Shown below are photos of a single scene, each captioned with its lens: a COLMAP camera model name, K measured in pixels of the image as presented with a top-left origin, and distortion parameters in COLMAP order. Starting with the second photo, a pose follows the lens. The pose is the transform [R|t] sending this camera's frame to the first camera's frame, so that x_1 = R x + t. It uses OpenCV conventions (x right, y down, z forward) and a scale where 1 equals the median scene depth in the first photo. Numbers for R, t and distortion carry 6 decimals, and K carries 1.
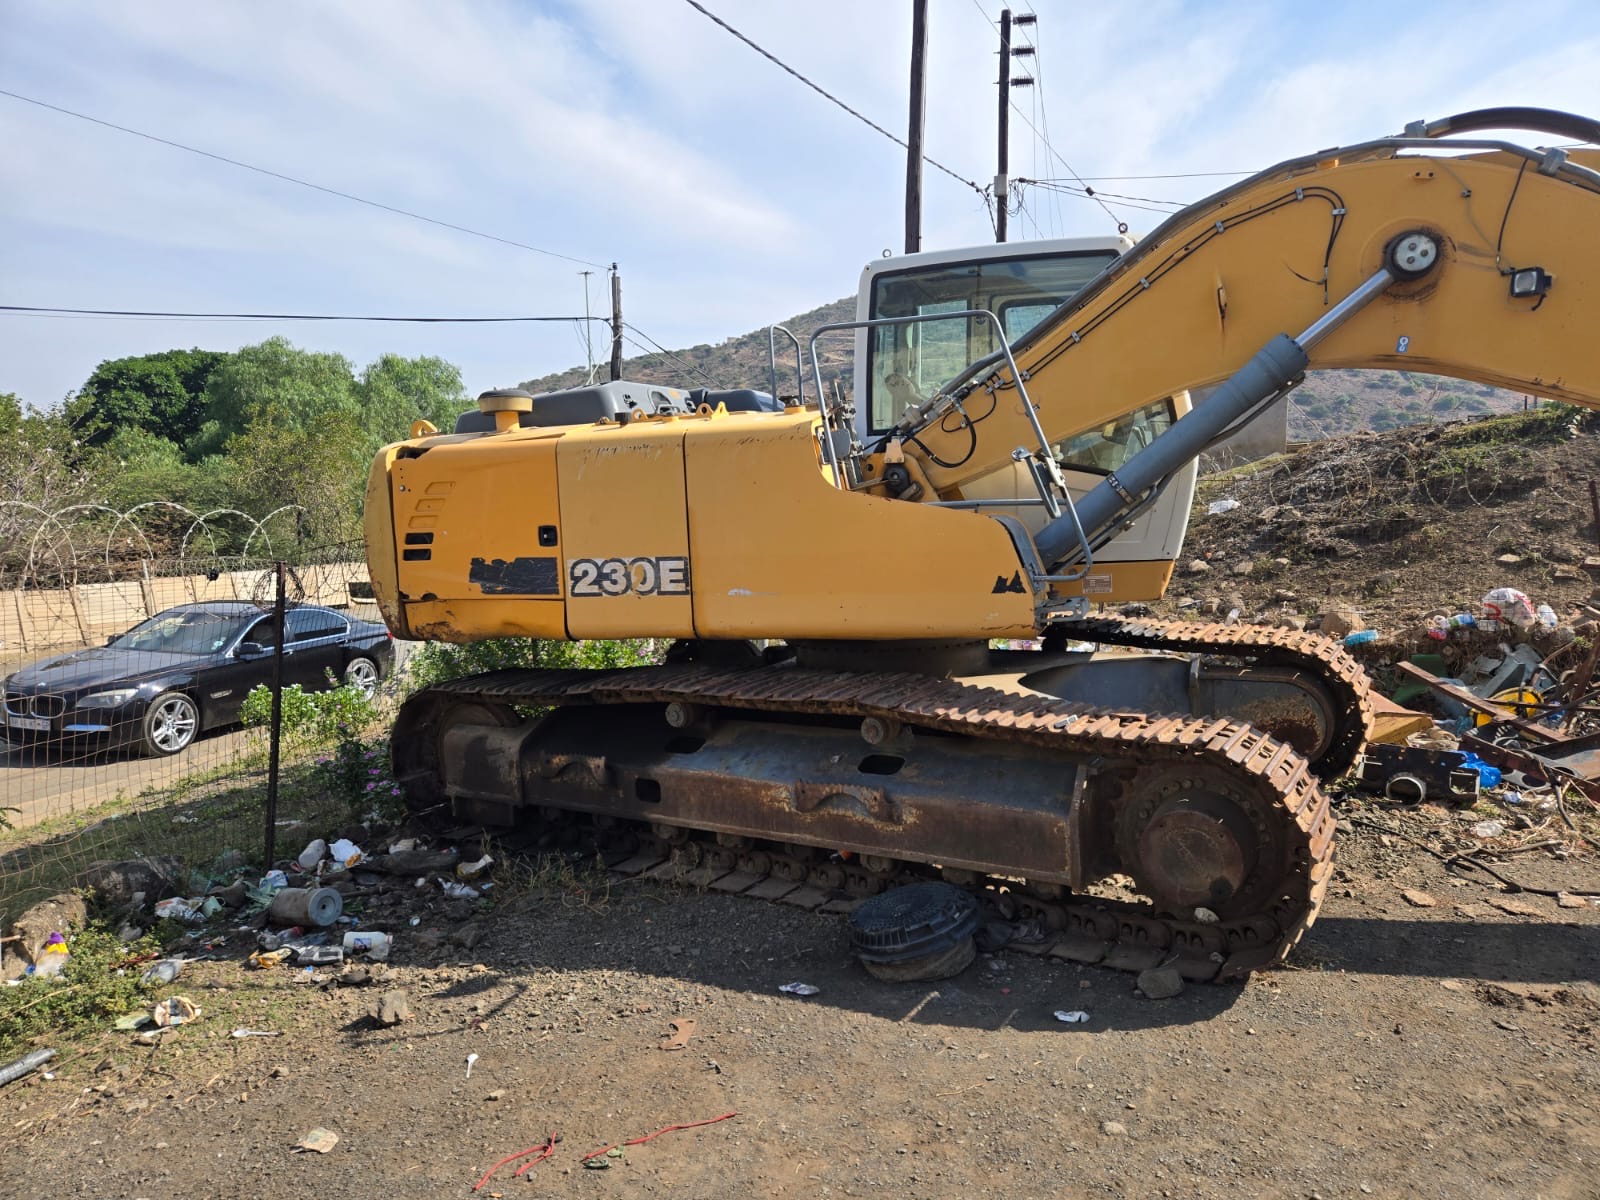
lens RADIAL K [[1098.7, 0, 792.7], [0, 1098.7, 590.7], [0, 0, 1]] dist [0.077812, -0.062291]
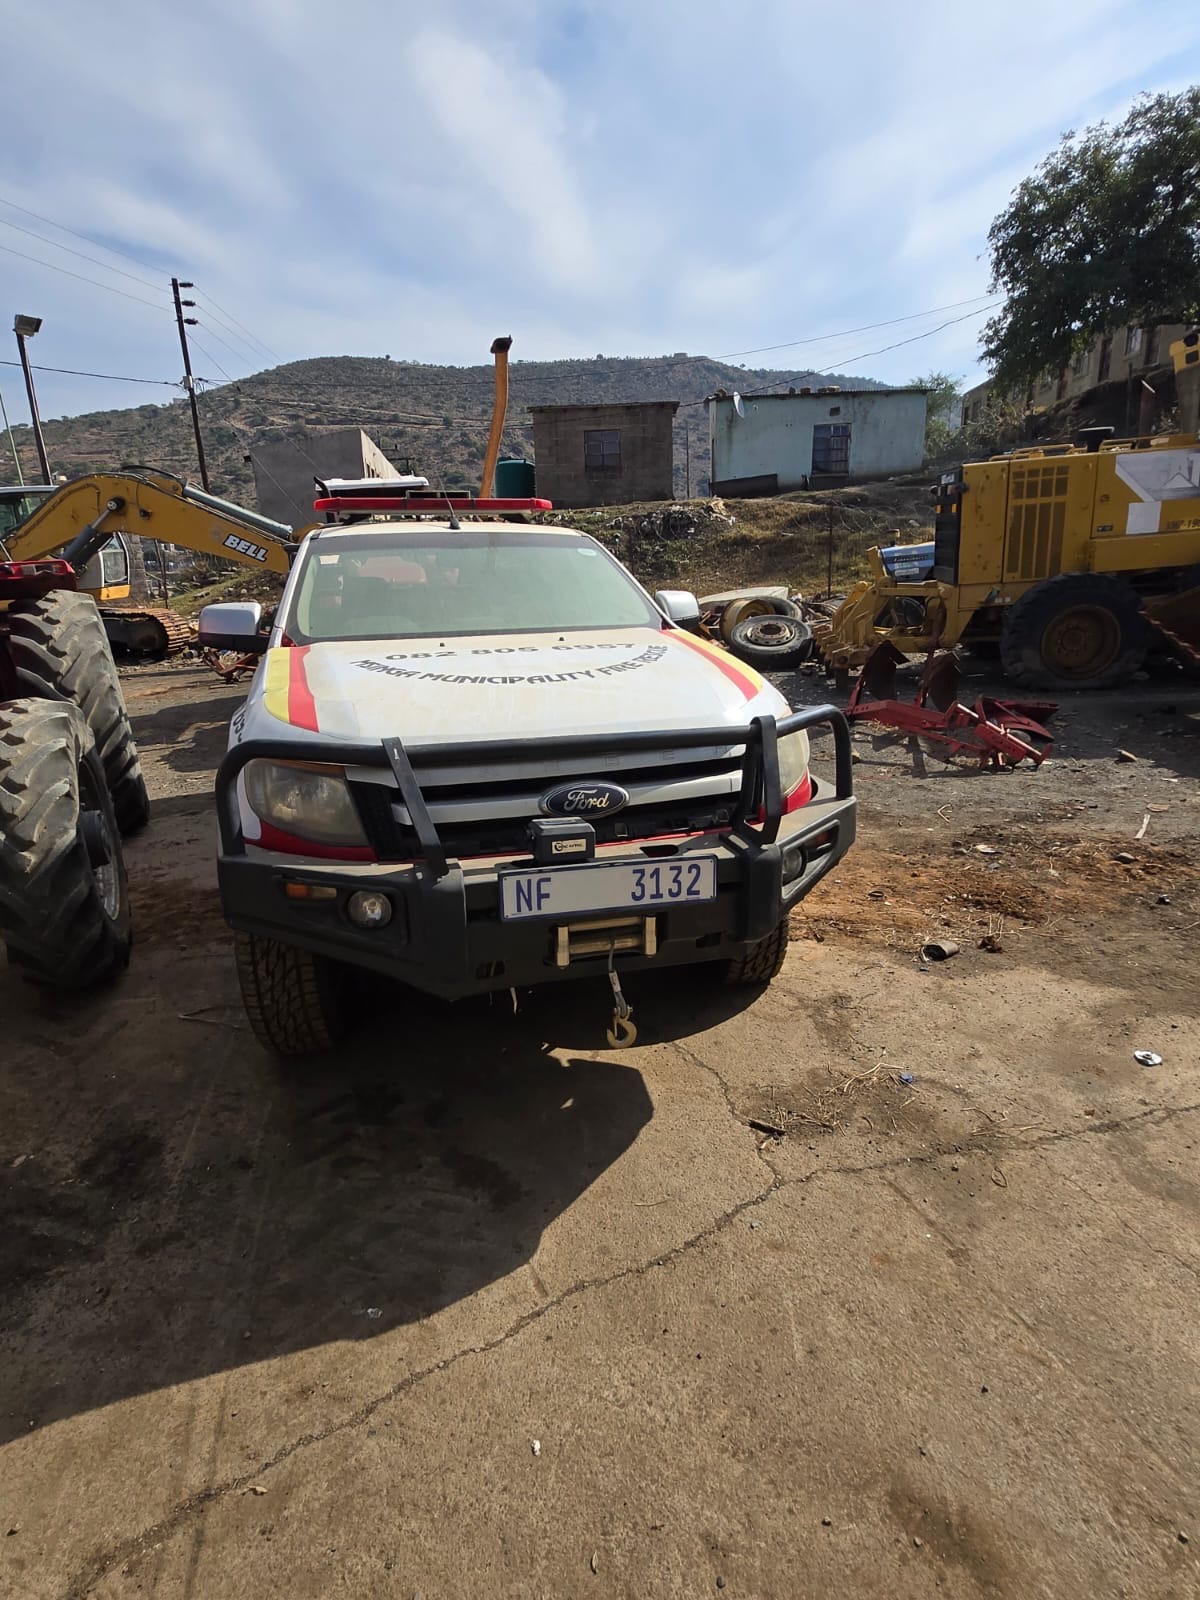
lens RADIAL K [[857.7, 0, 605.9], [0, 857.7, 812.4], [0, 0, 1]] dist [0.000662, -0.000219]
pose [[0.932719, -0.125997, 0.337877, 0.706014], [0.050457, 0.973355, 0.223682, 0.111833], [-0.357058, -0.191584, 0.914224, -1.789340]]
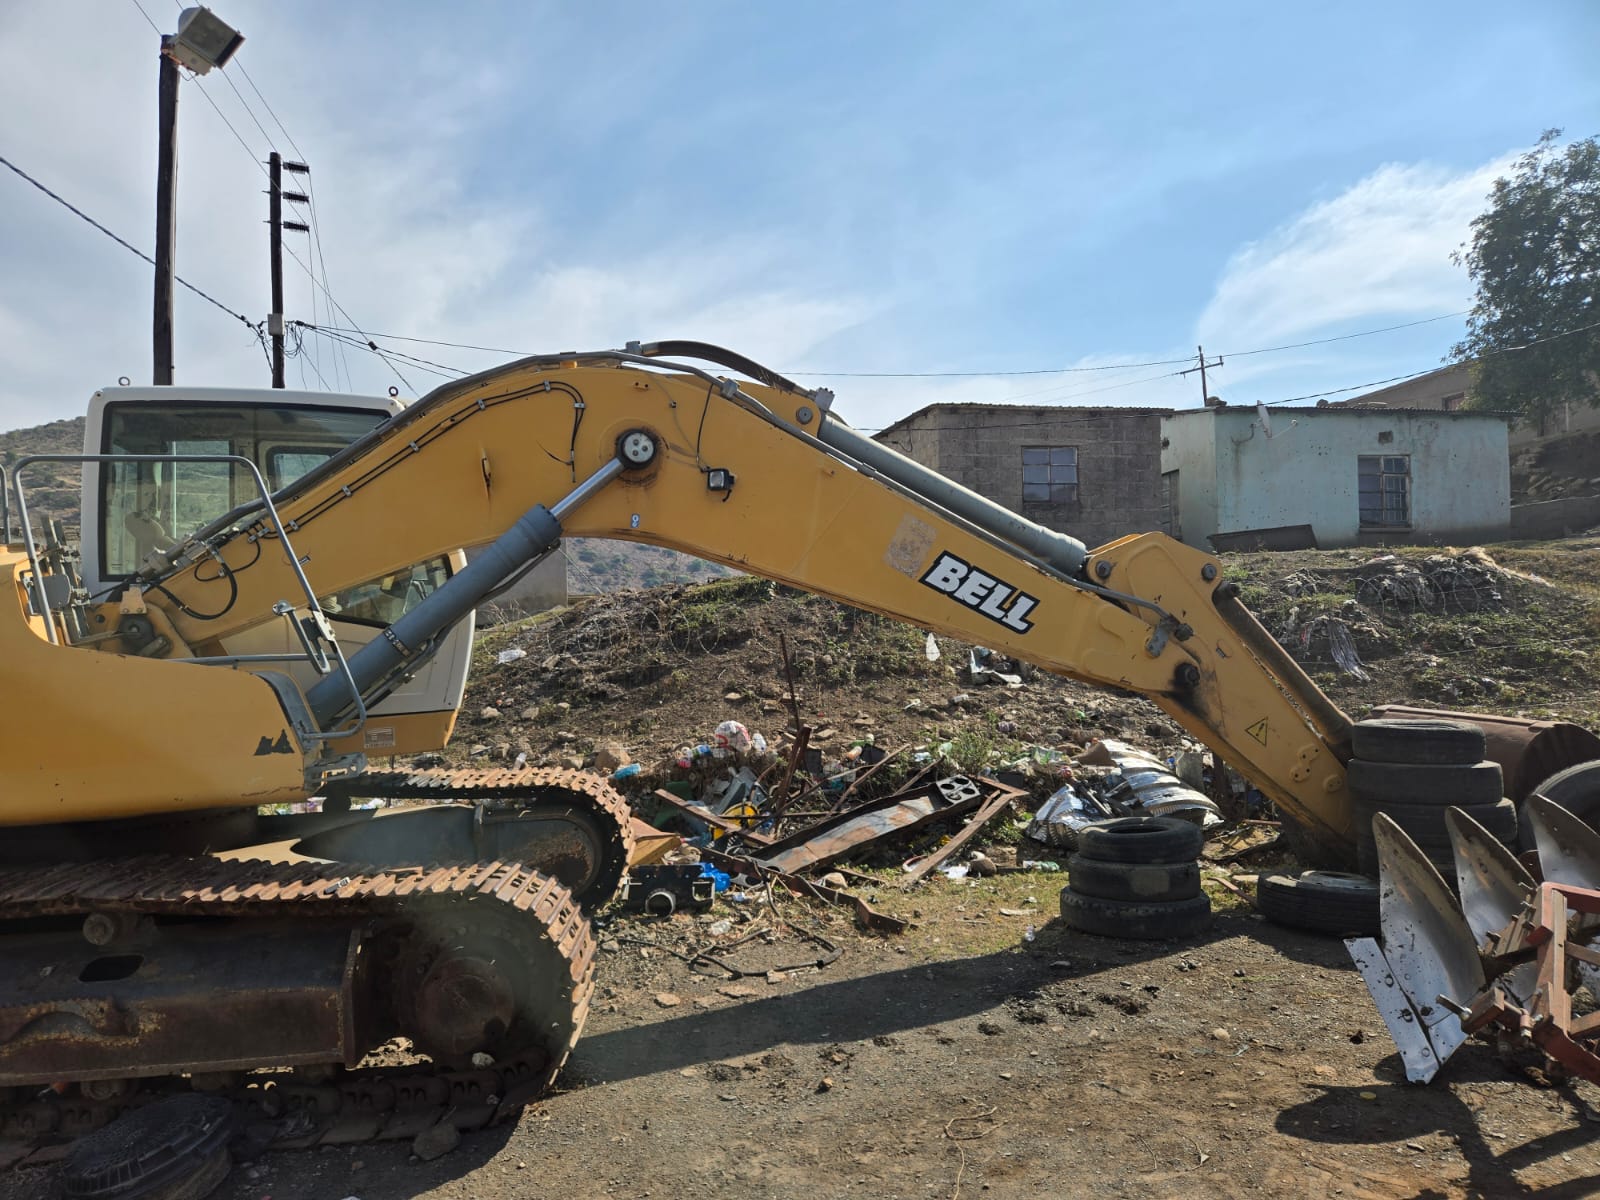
lens RADIAL K [[1098.7, 0, 792.0], [0, 1098.7, 614.4], [0, 0, 1]] dist [0.077812, -0.062291]
pose [[0.820819, 0.008417, 0.571126, 0.013056], [0.055453, 0.993994, -0.094346, -0.001862], [-0.568490, 0.109112, 0.815422, -0.031013]]
